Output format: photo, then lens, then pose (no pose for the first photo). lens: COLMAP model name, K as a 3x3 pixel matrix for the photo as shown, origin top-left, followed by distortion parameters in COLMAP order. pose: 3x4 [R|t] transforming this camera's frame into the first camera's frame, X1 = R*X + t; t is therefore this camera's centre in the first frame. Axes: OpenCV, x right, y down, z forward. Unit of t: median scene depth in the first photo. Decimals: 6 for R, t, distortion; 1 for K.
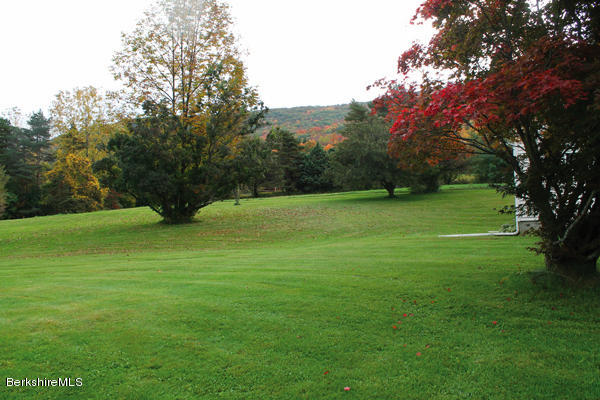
lens RADIAL K [[582.5, 0, 300.0], [0, 582.5, 200.0], [0, 0, 1]] dist [-0.116511, 0.002946]
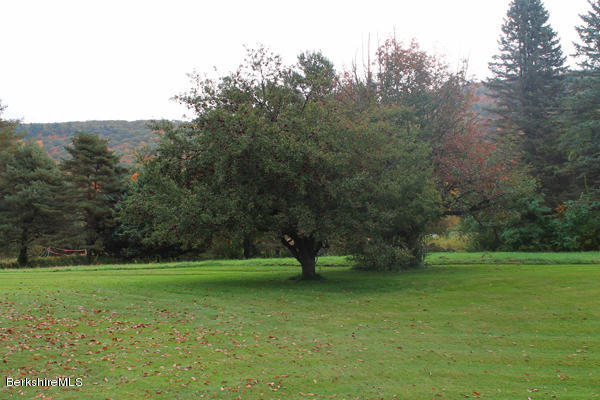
lens RADIAL K [[582.5, 0, 300.0], [0, 582.5, 200.0], [0, 0, 1]] dist [-0.116511, 0.002946]
pose [[0.981443, 0.050856, 0.184887, 0.071541], [-0.027791, 0.991734, -0.125268, -0.007324], [-0.189729, 0.117805, 0.974743, 0.558678]]
